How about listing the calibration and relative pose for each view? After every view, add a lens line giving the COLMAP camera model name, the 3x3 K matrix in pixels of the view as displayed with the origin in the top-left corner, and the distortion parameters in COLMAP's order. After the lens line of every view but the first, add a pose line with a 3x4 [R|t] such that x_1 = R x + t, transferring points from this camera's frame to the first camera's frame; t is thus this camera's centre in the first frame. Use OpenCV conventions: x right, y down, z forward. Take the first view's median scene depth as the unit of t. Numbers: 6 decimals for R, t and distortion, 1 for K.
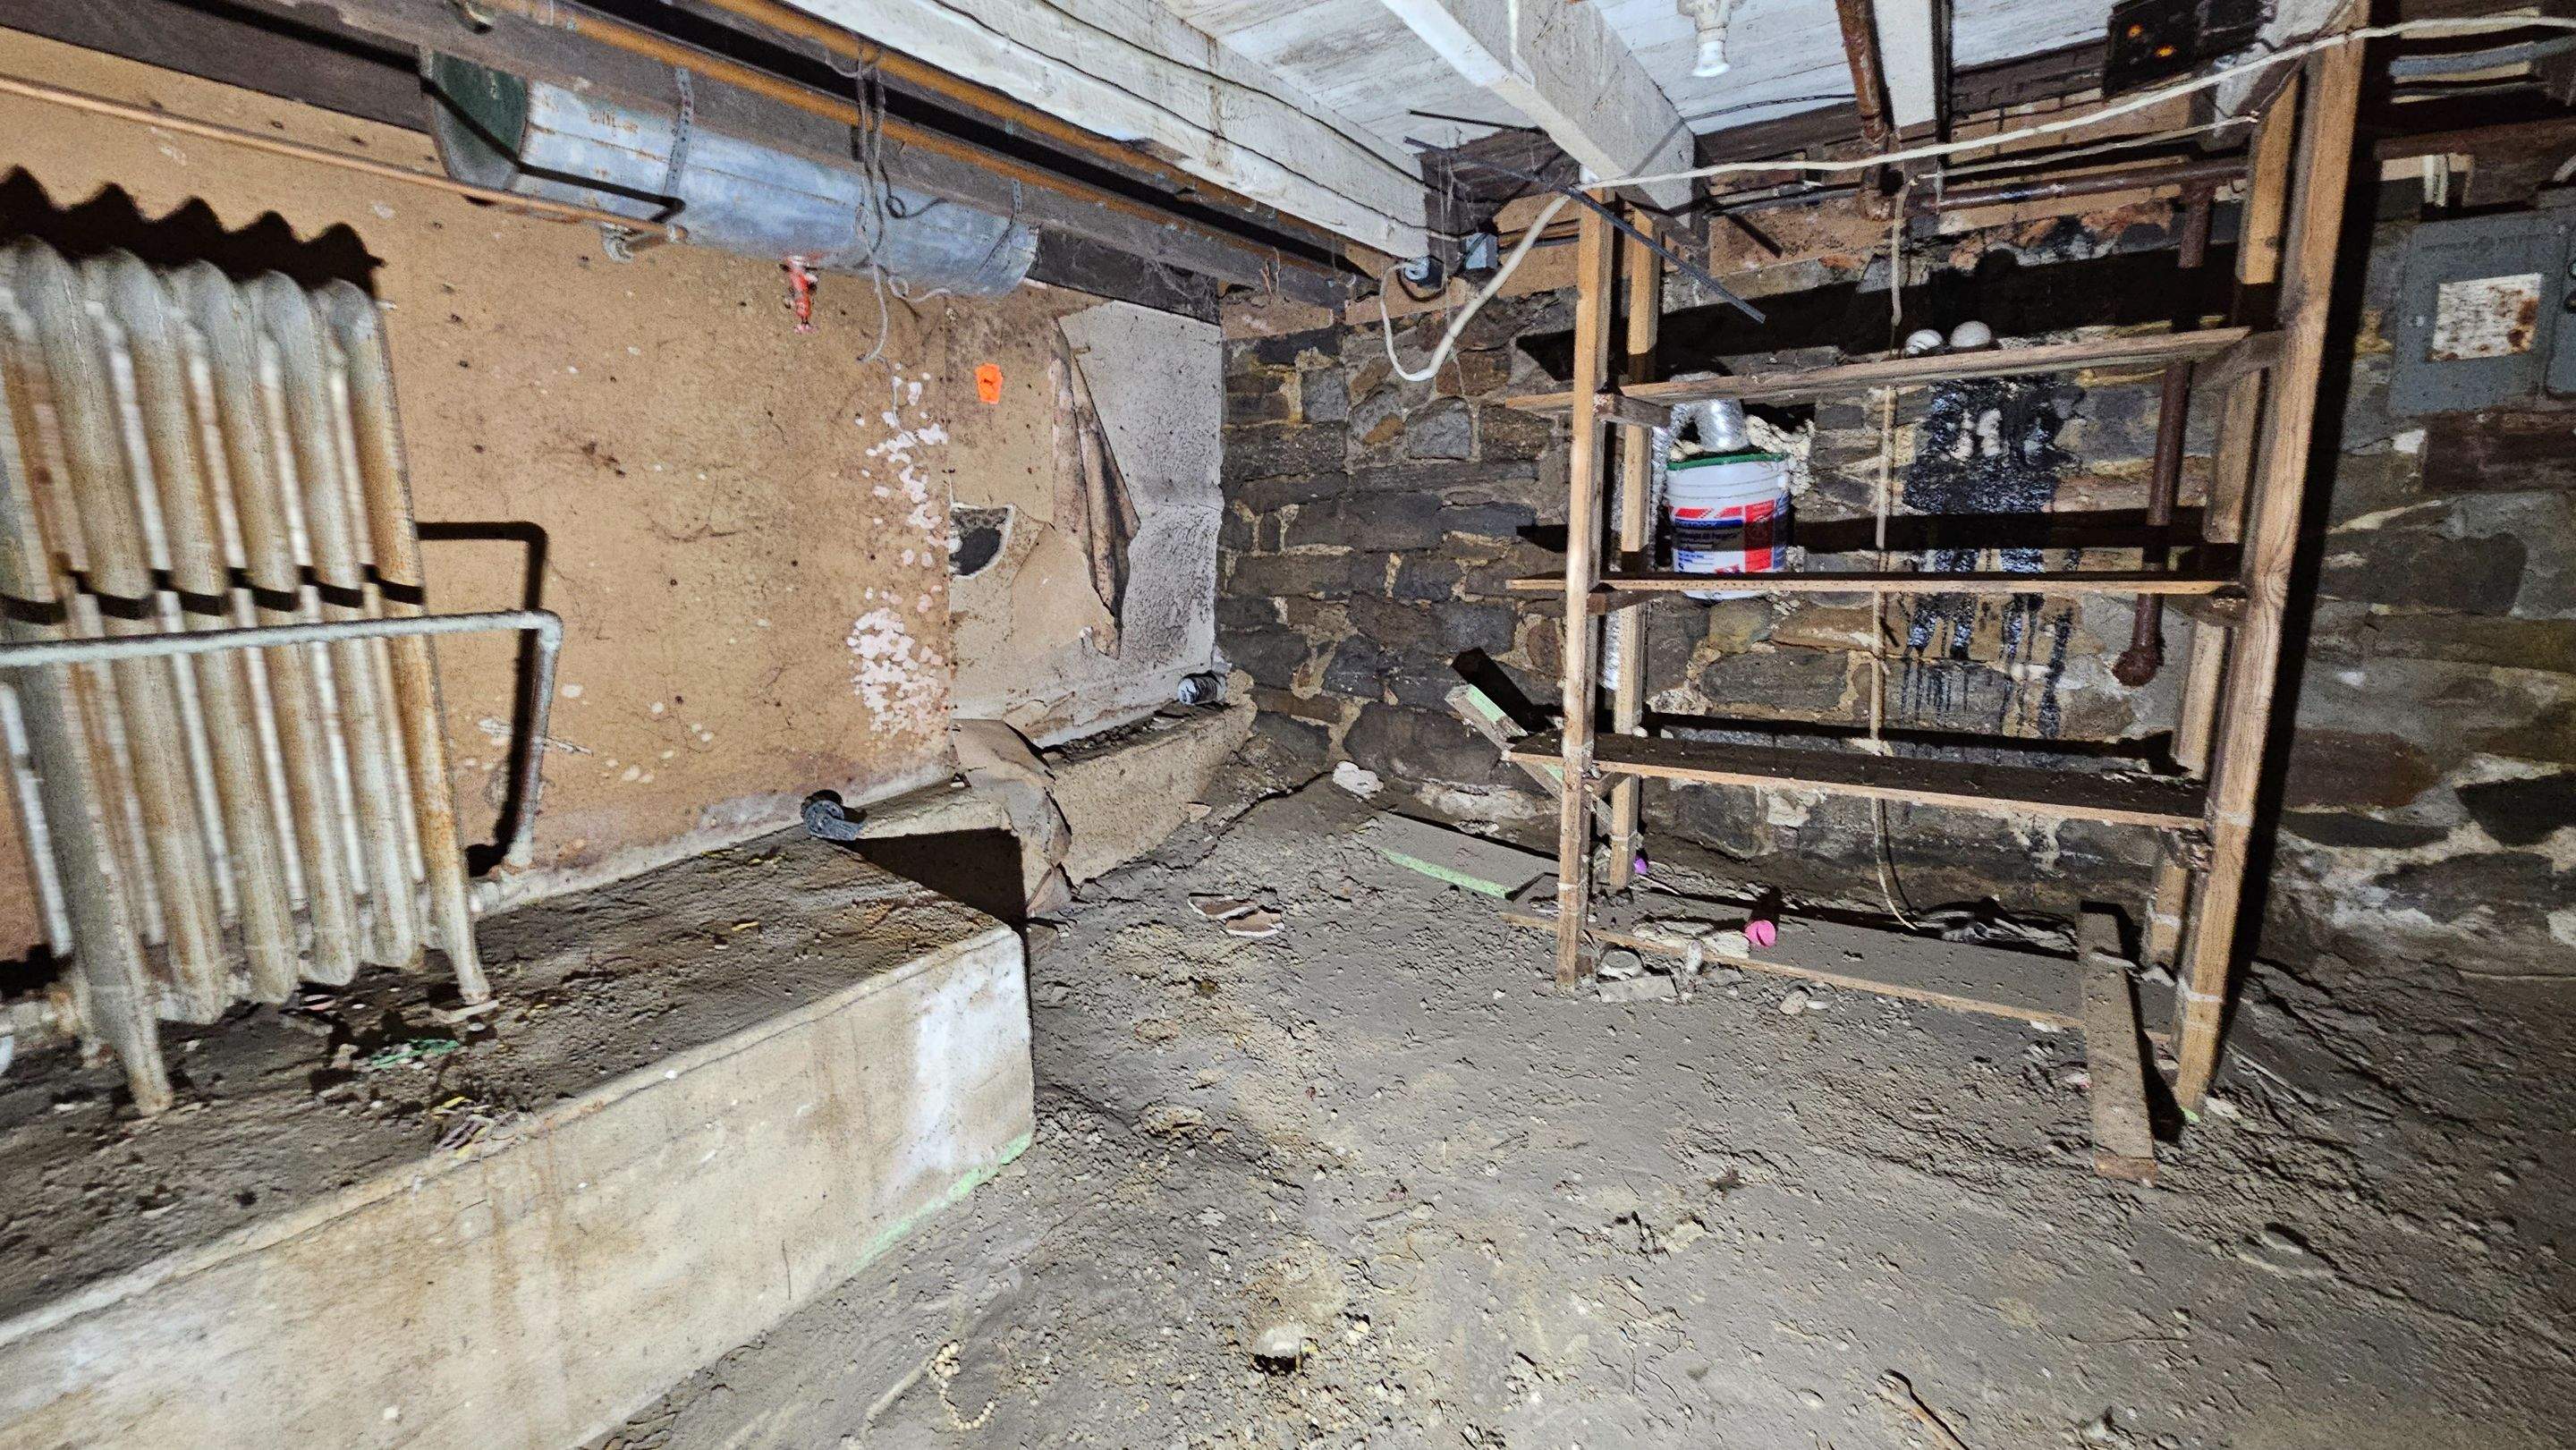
lens RADIAL K [[1068.6, 0, 1278.1], [0, 1068.6, 735.8], [0, 0, 1]] dist [0.008229, -0.003874]
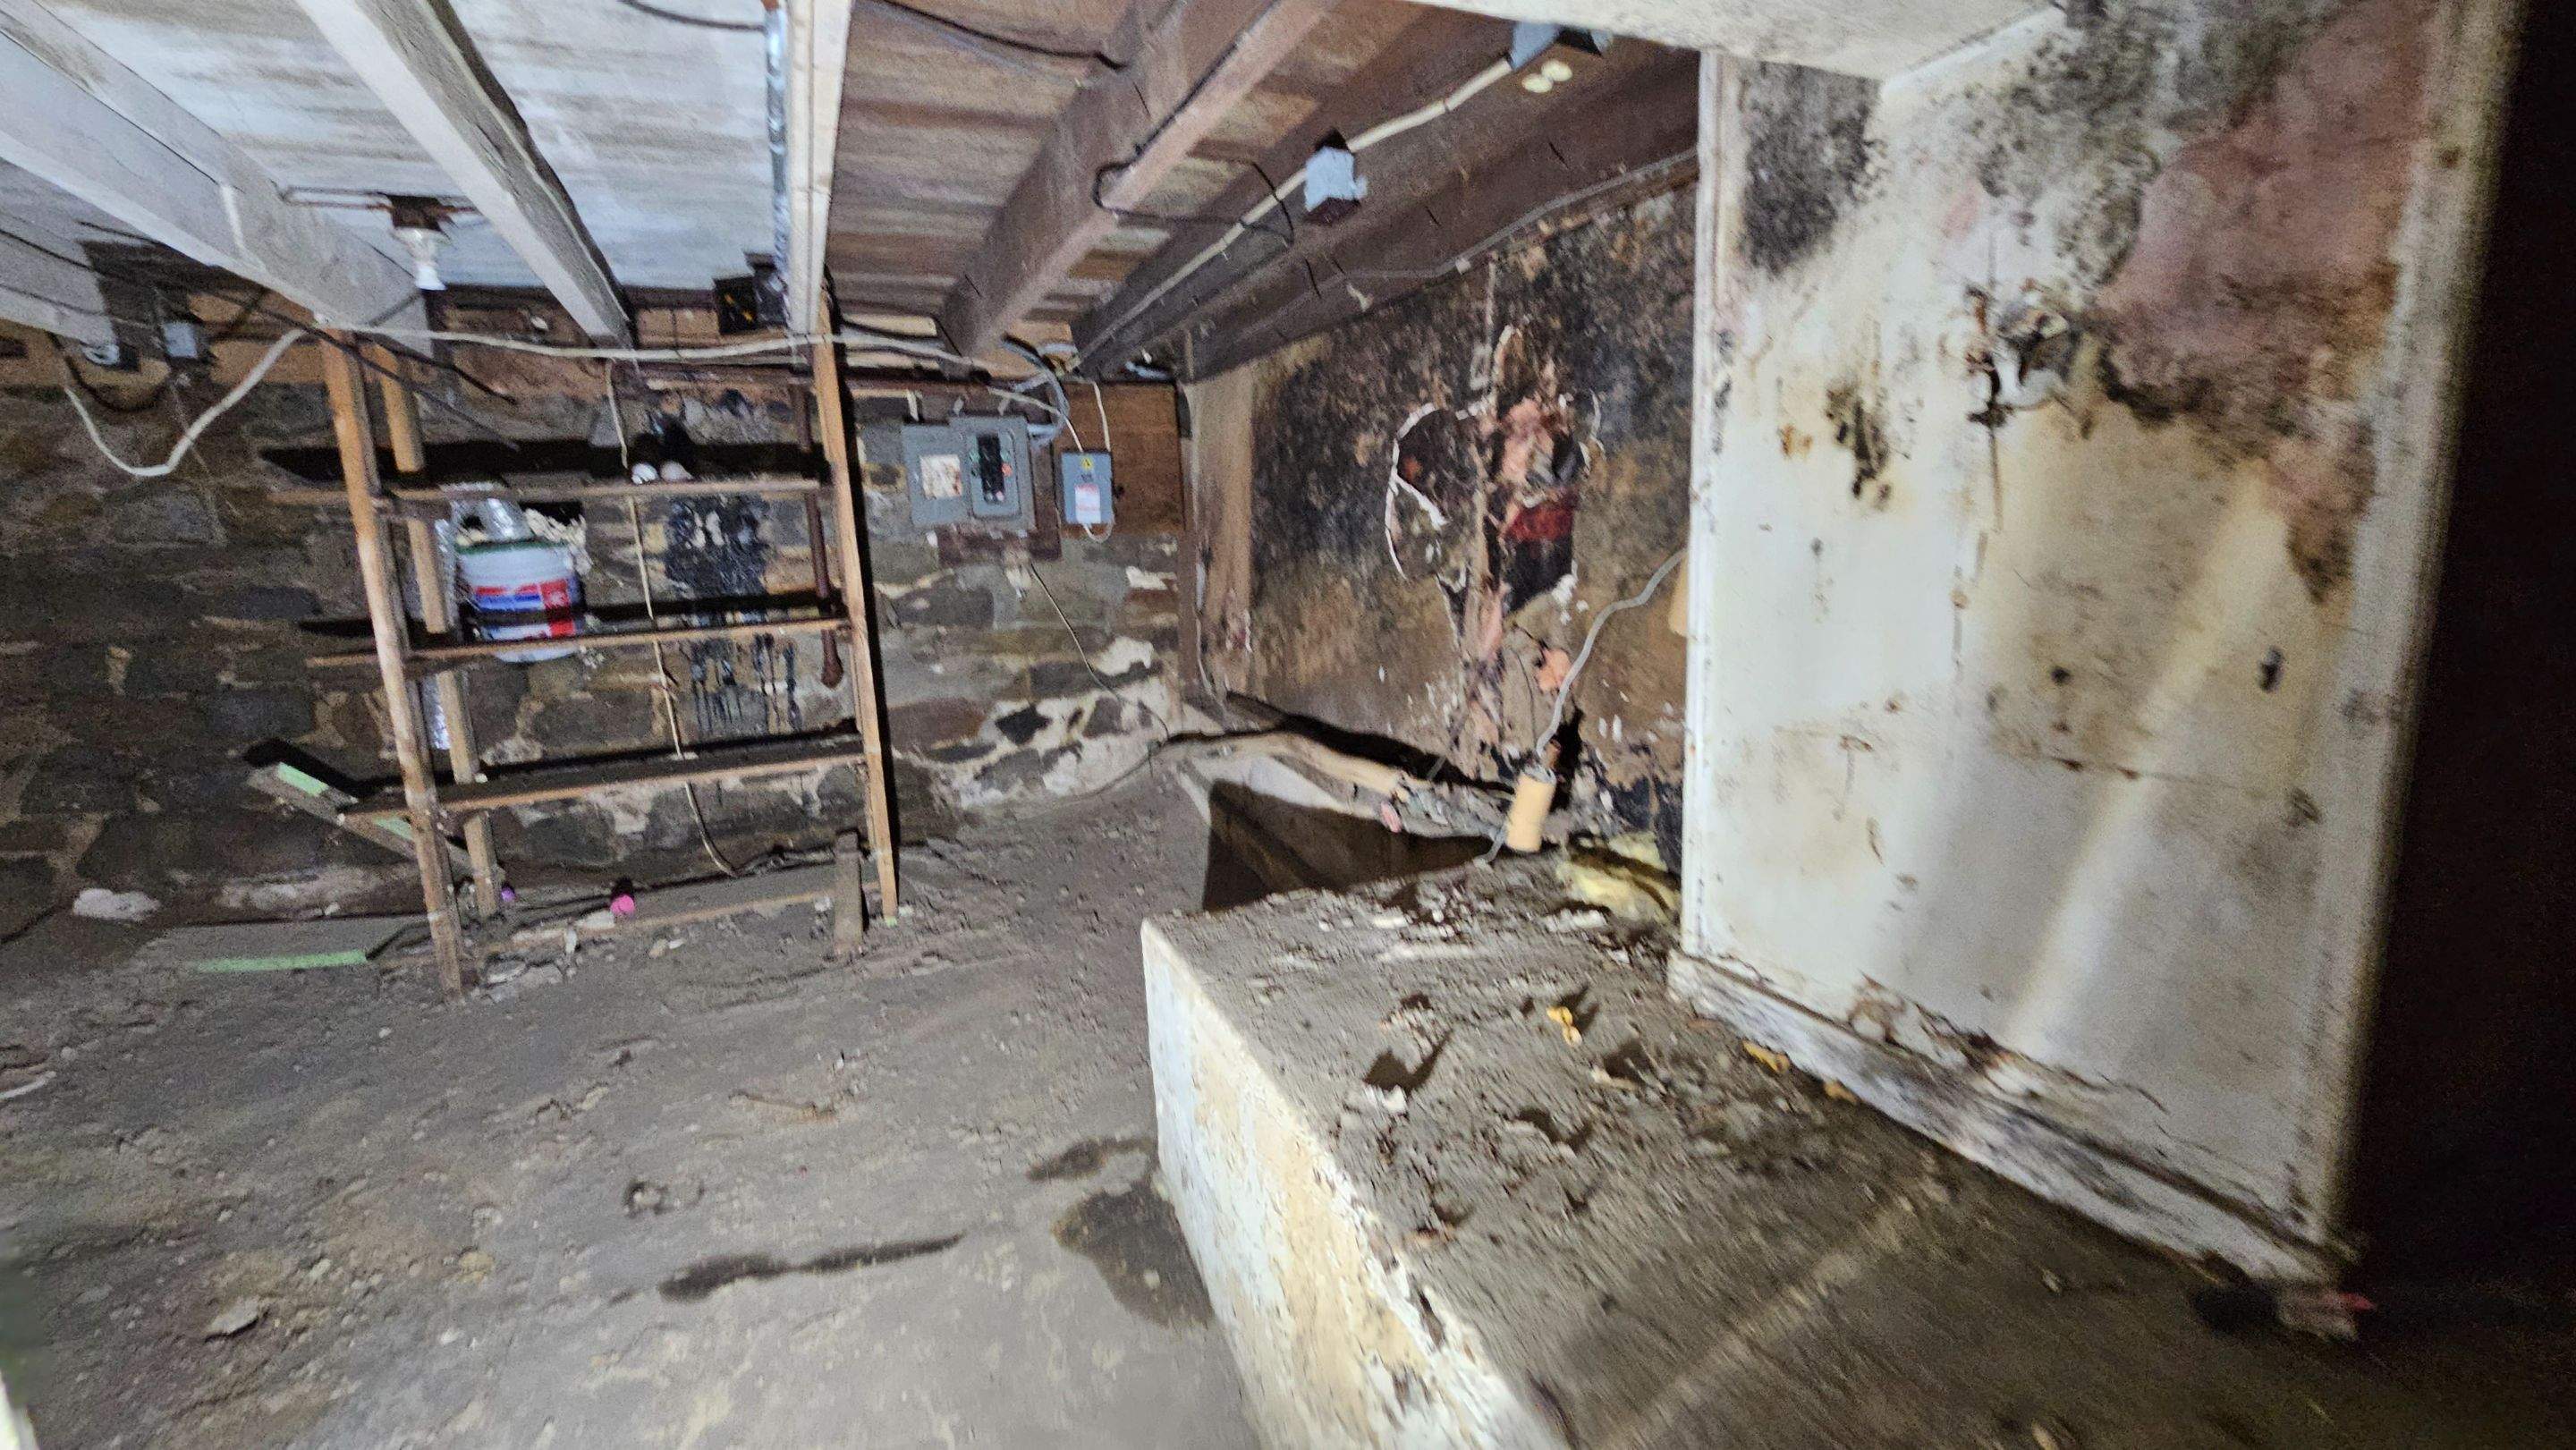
lens RADIAL K [[1089.7, 0, 1288.0], [0, 1089.7, 725.0], [0, 0, 1]] dist [-0.000718, 0.003314]
pose [[0.552846, -0.143072, 0.820909, -0.150973], [0.195691, 0.979890, 0.038990, 0.069462], [-0.809979, 0.139089, 0.569726, -0.419987]]
